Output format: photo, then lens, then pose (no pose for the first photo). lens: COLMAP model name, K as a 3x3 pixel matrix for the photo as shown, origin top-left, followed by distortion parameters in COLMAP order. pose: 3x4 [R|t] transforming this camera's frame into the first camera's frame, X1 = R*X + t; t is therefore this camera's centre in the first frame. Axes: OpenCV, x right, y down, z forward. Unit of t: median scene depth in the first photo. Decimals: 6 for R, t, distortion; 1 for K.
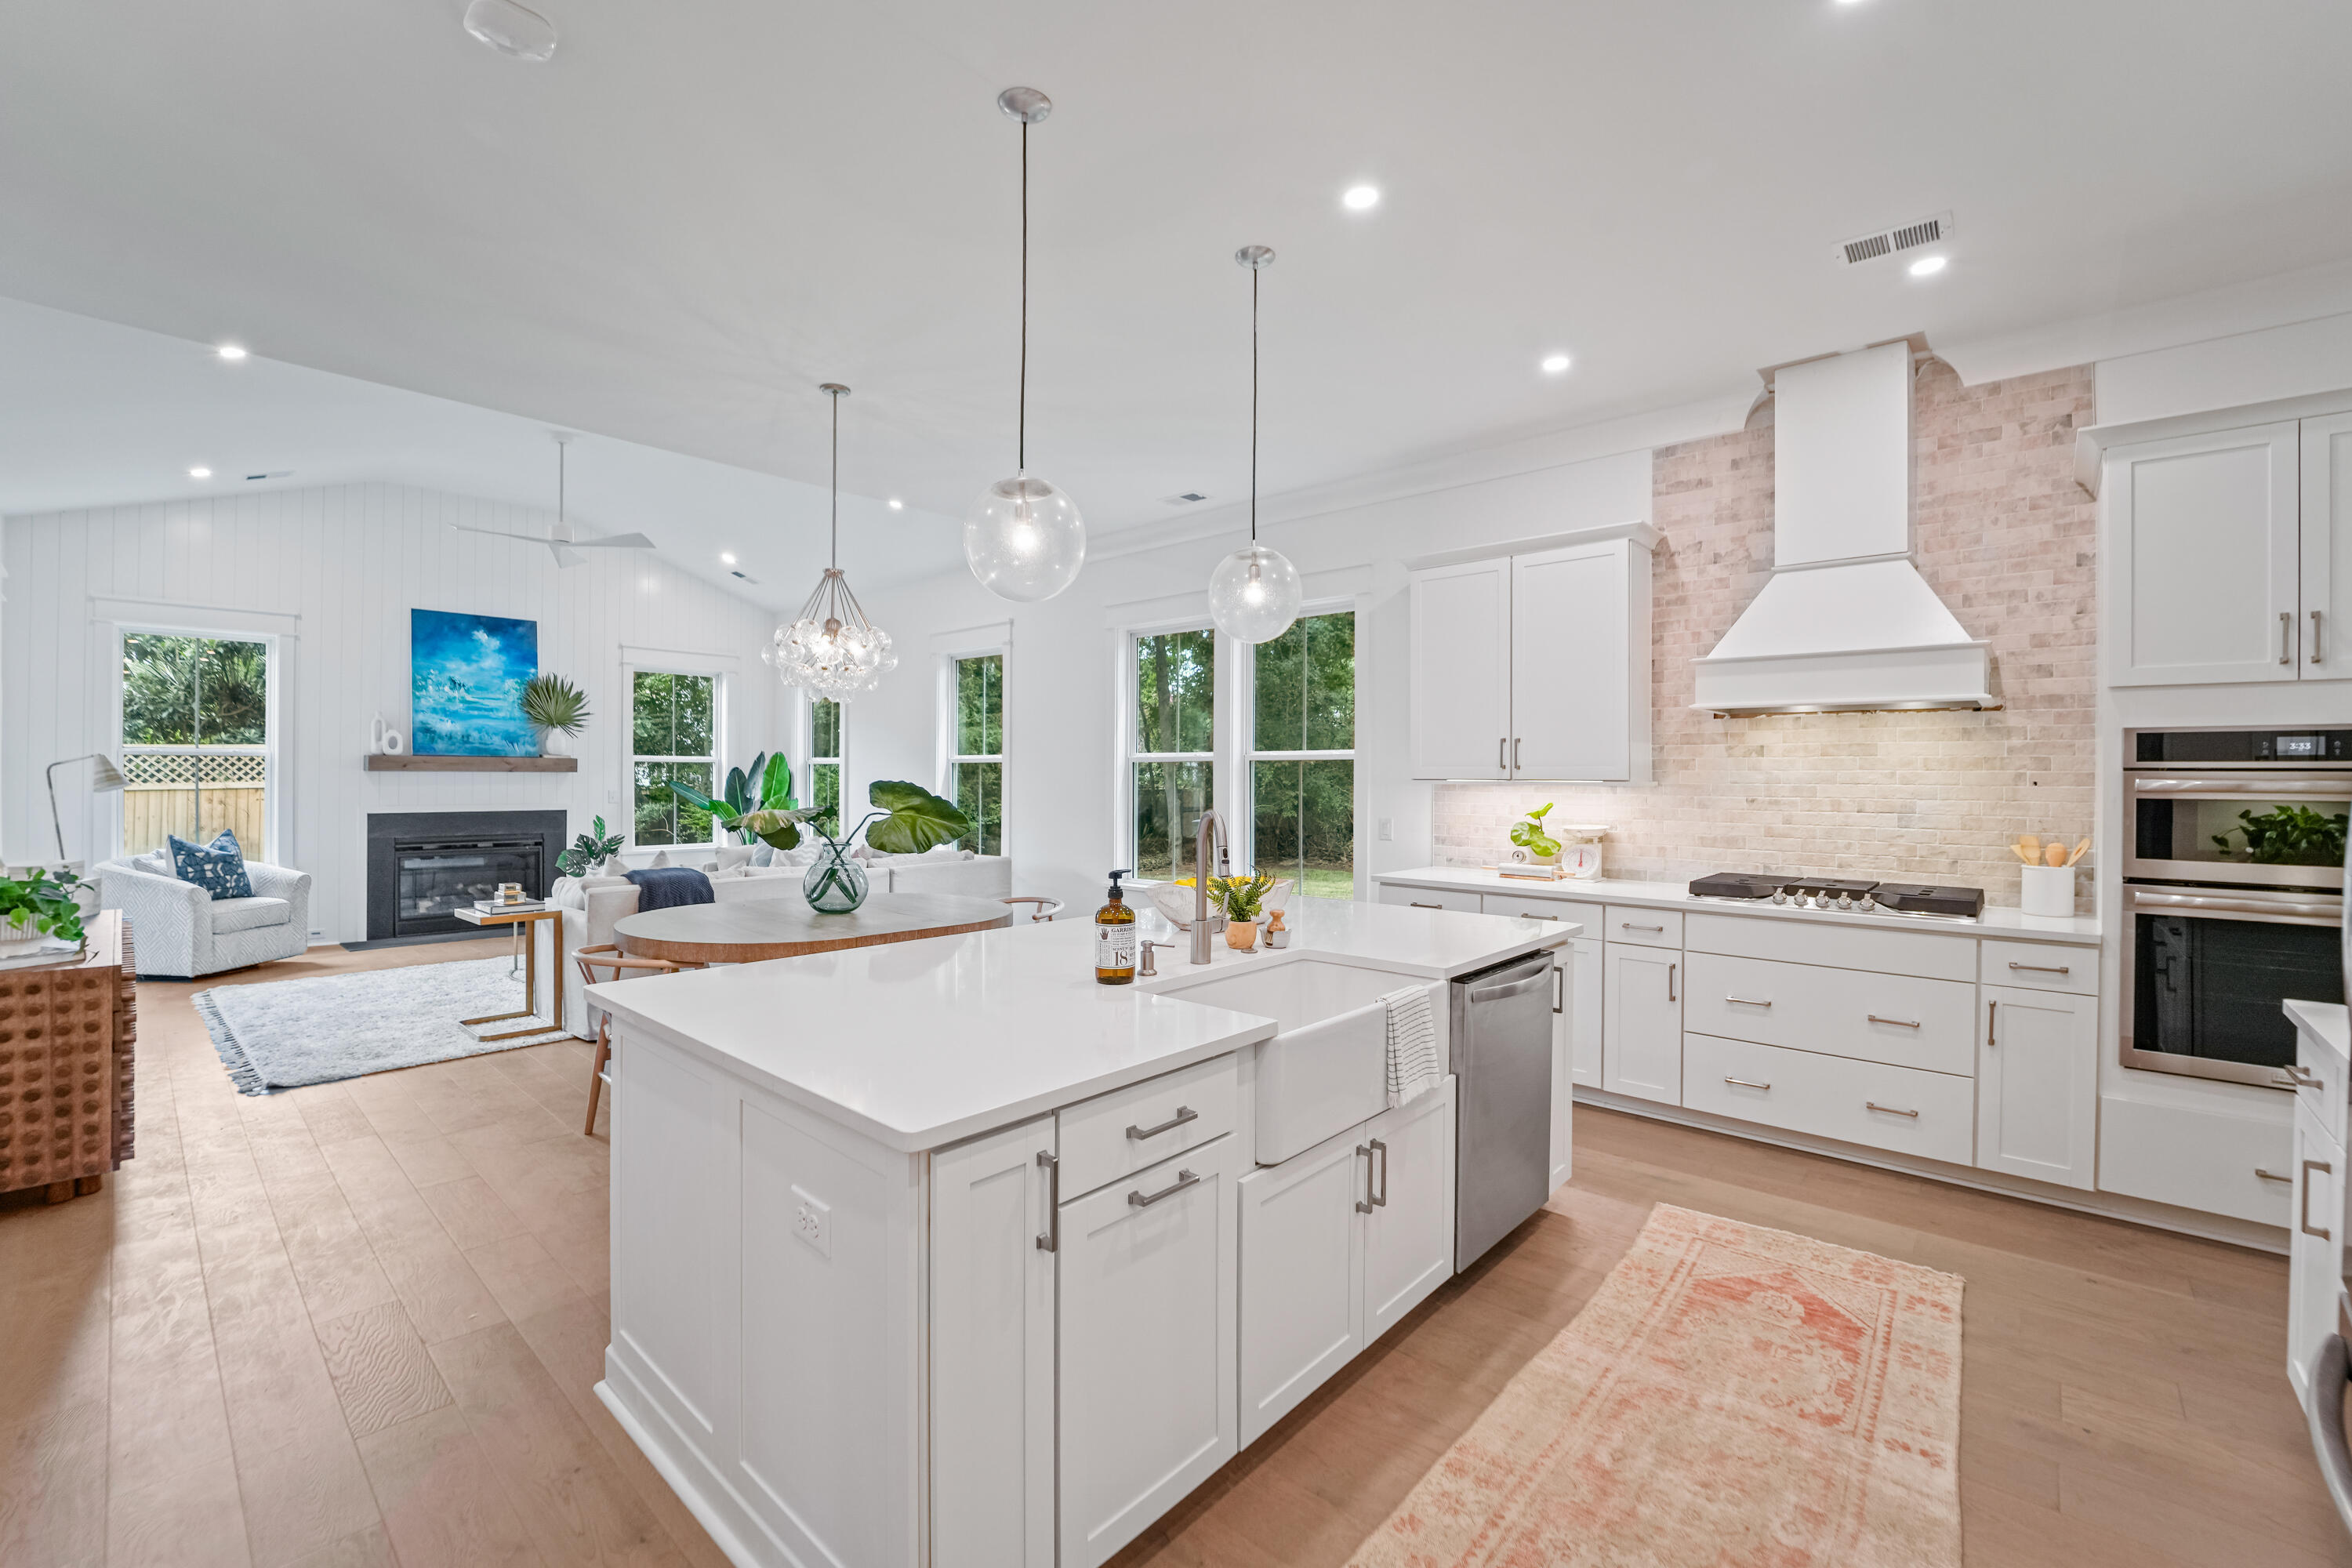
lens RADIAL K [[984.7, 0, 1182.1], [0, 984.7, 774.1], [0, 0, 1]] dist [-0.022938, -0.000218]
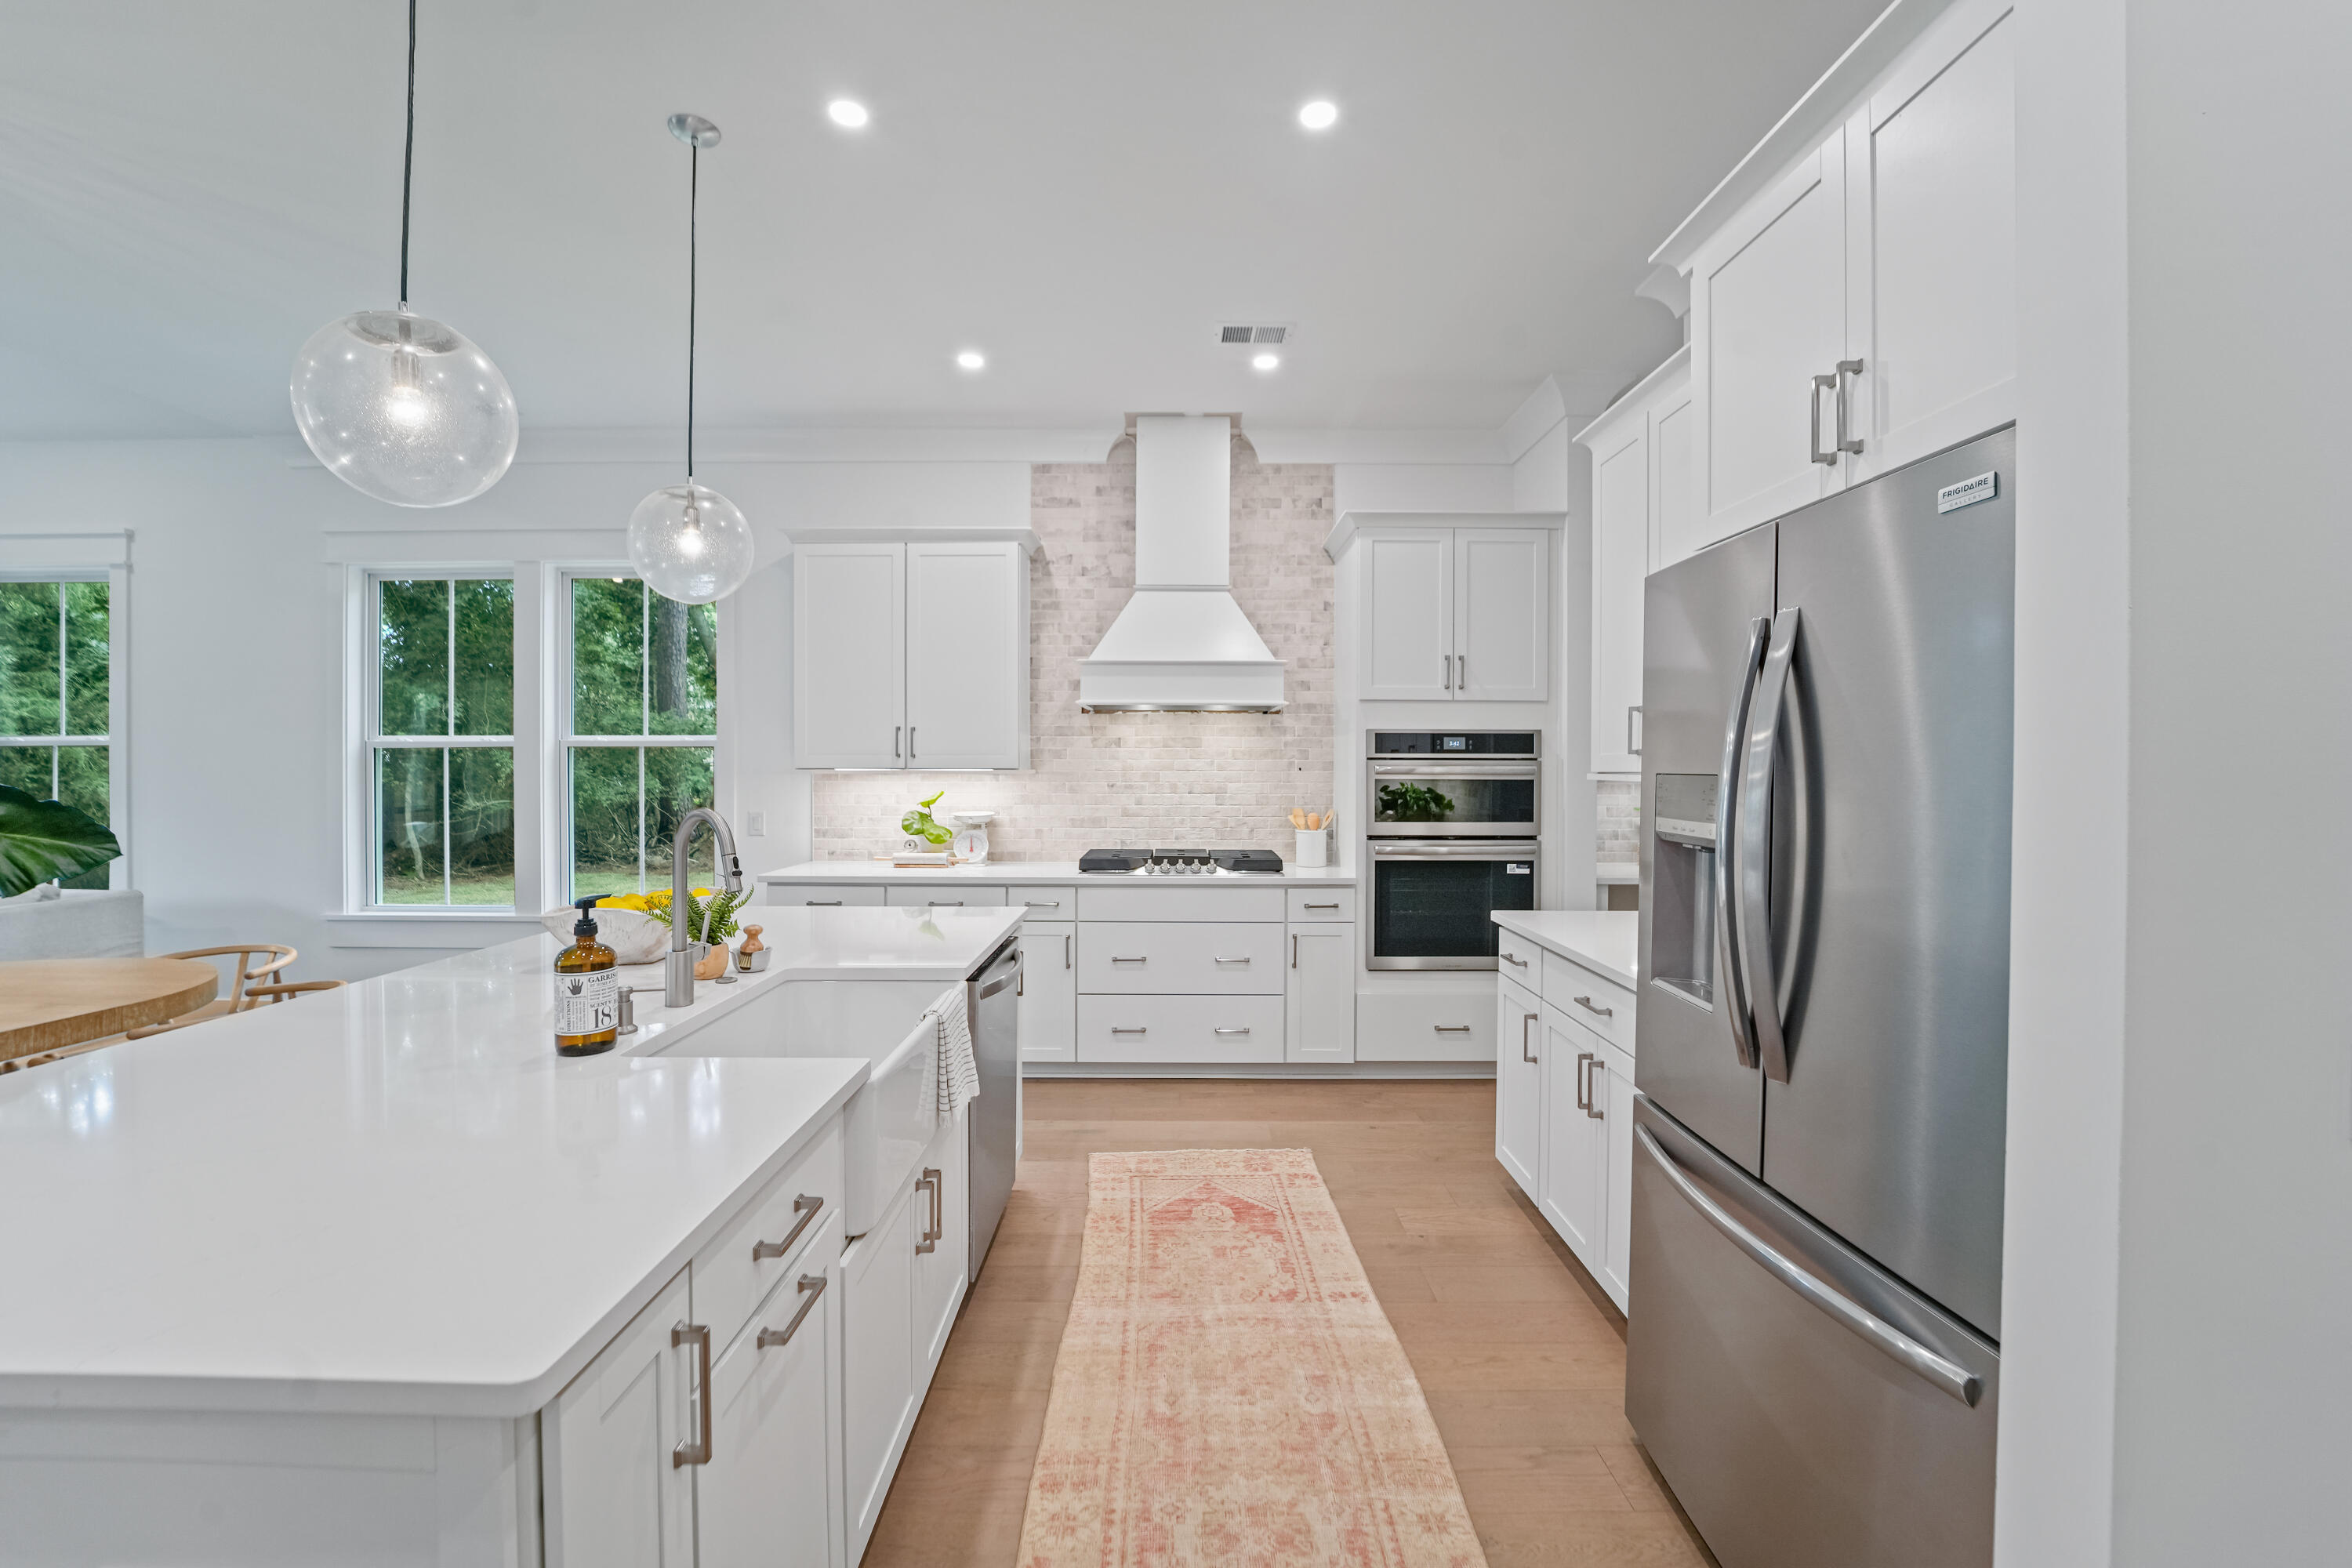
lens RADIAL K [[957.5, 0, 1177.6], [0, 957.5, 771.3], [0, 0, 1]] dist [-0.022600, 0.000299]
pose [[0.744838, -0.007765, 0.667200, -0.077711], [0.001937, 0.999953, 0.009474, -0.000184], [-0.667243, -0.005764, 0.744818, 0.071368]]
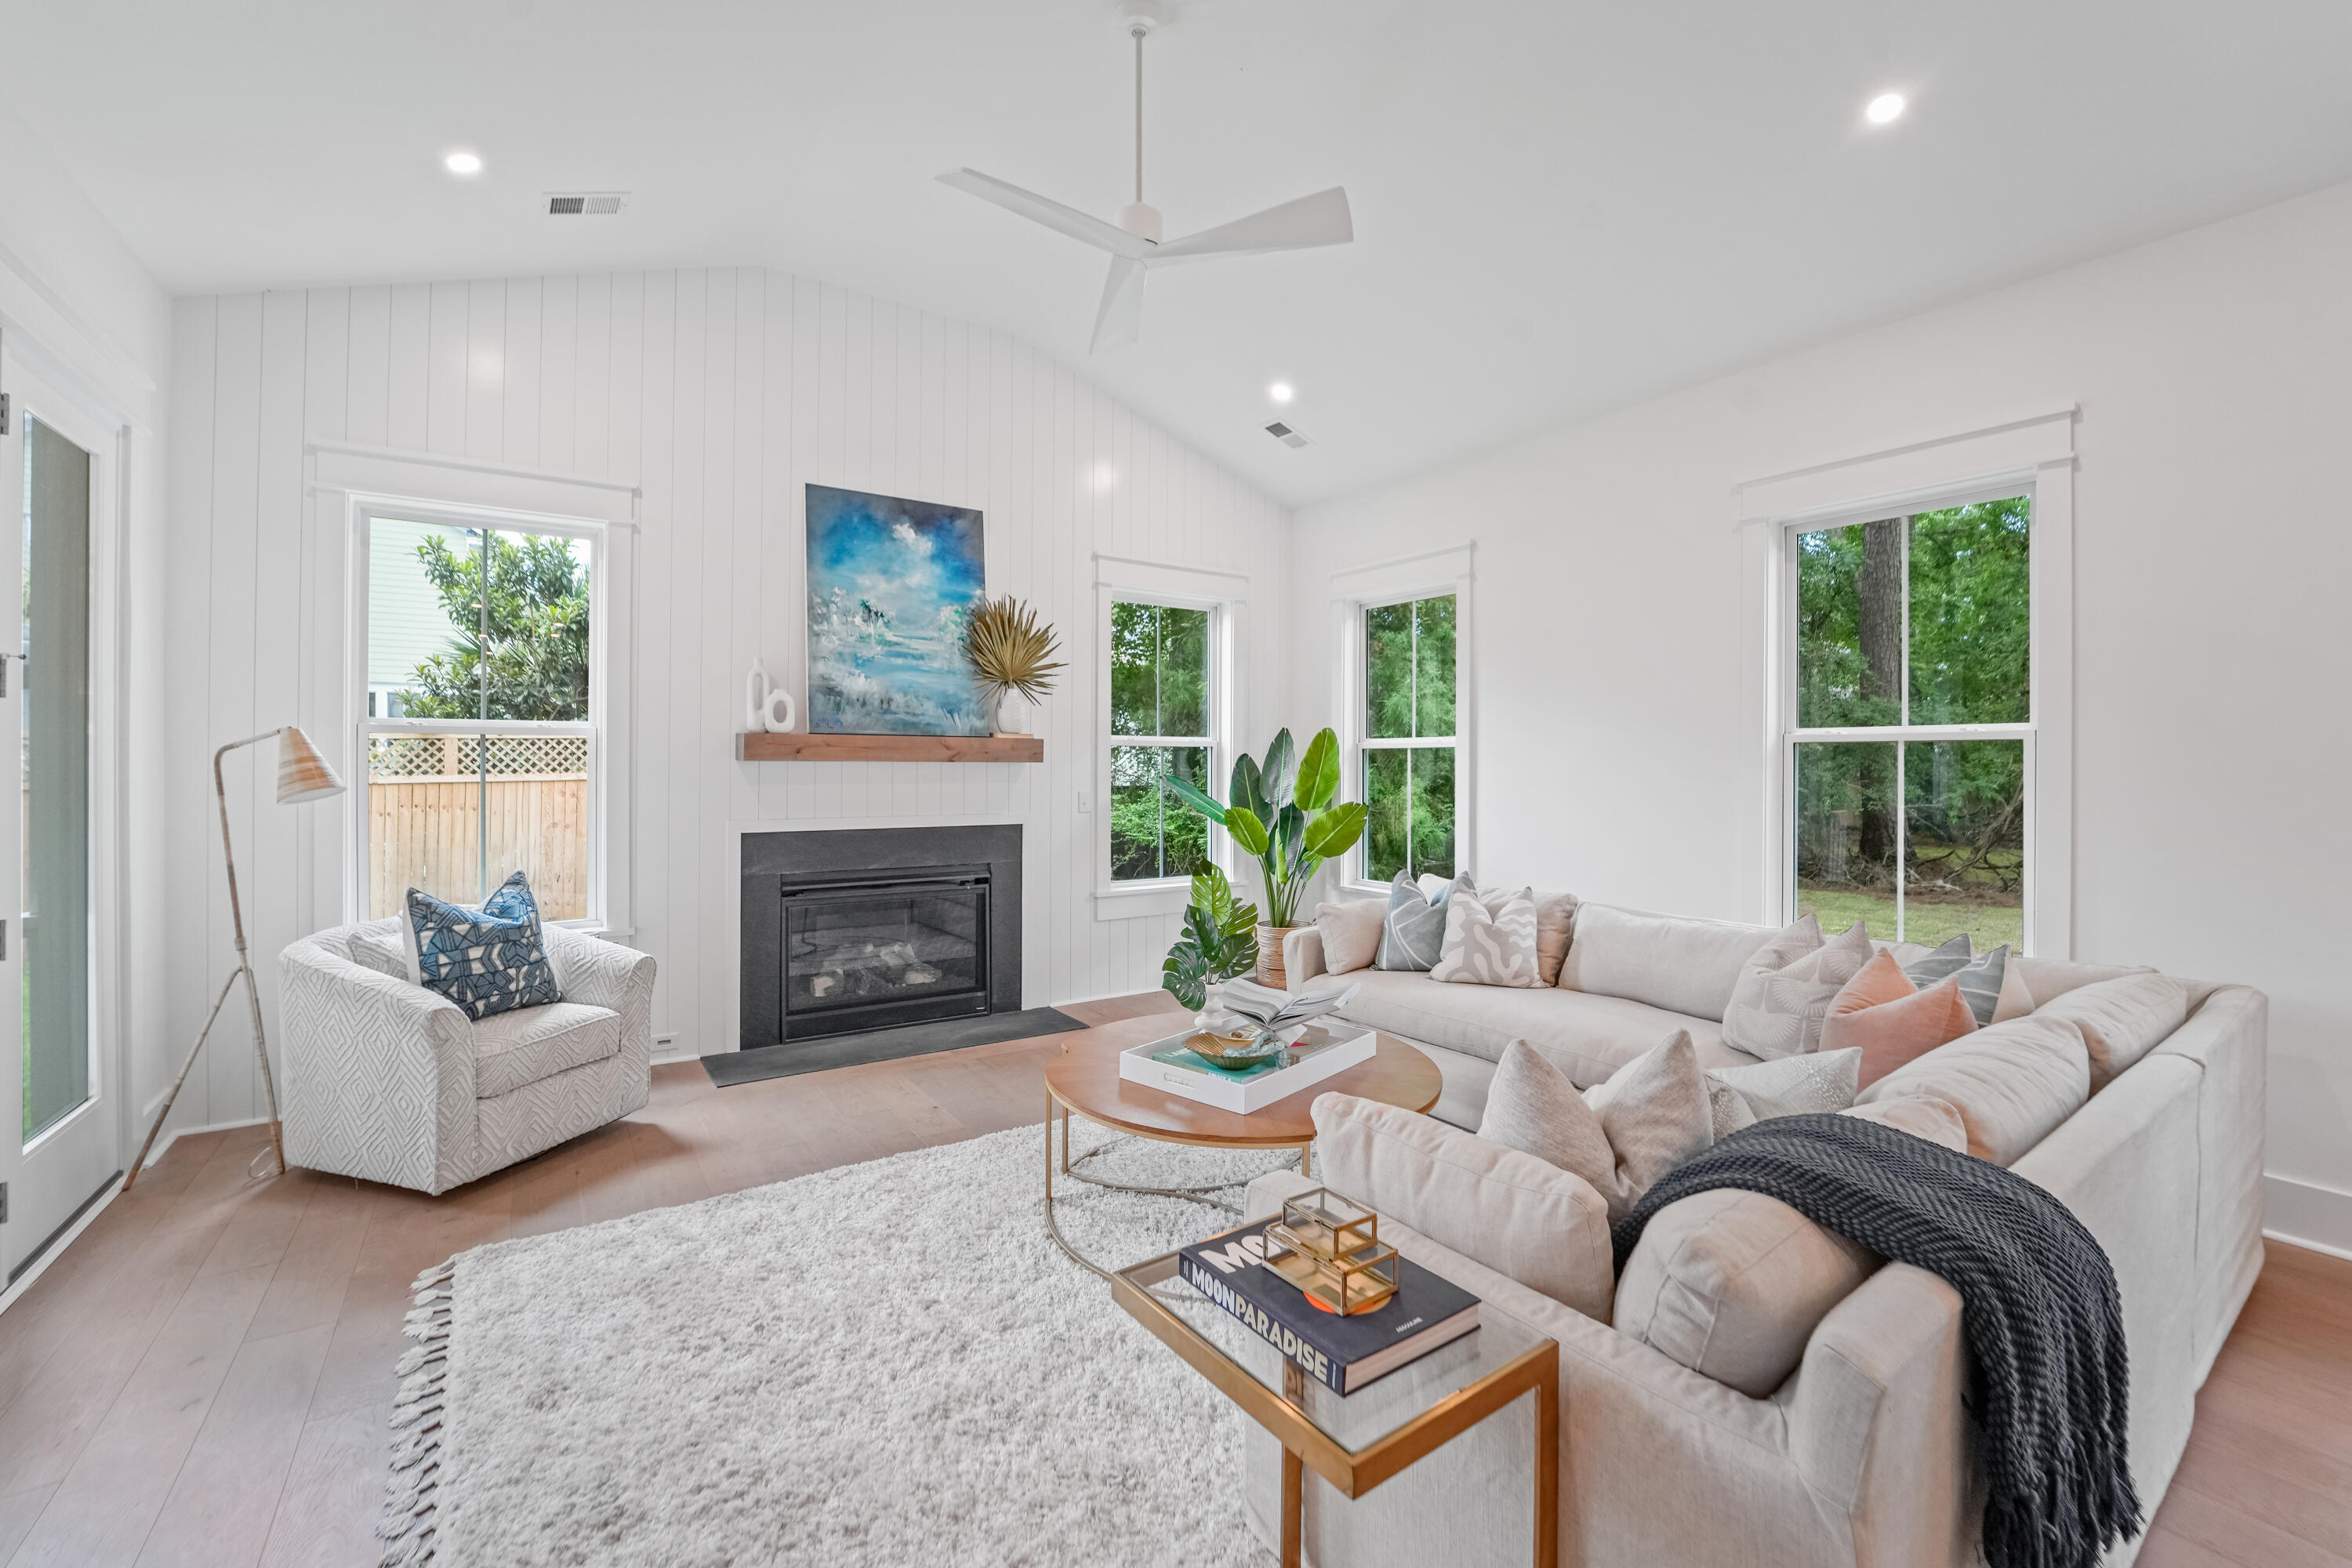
lens RADIAL K [[969.1, 0, 1179.4], [0, 969.1, 758.5], [0, 0, 1]] dist [-0.015829, -0.000099]
pose [[0.970879, -0.001618, -0.239563, -0.566026], [0.000634, 0.999991, -0.004187, -0.002078], [0.239568, 0.003914, 0.970872, 0.633134]]
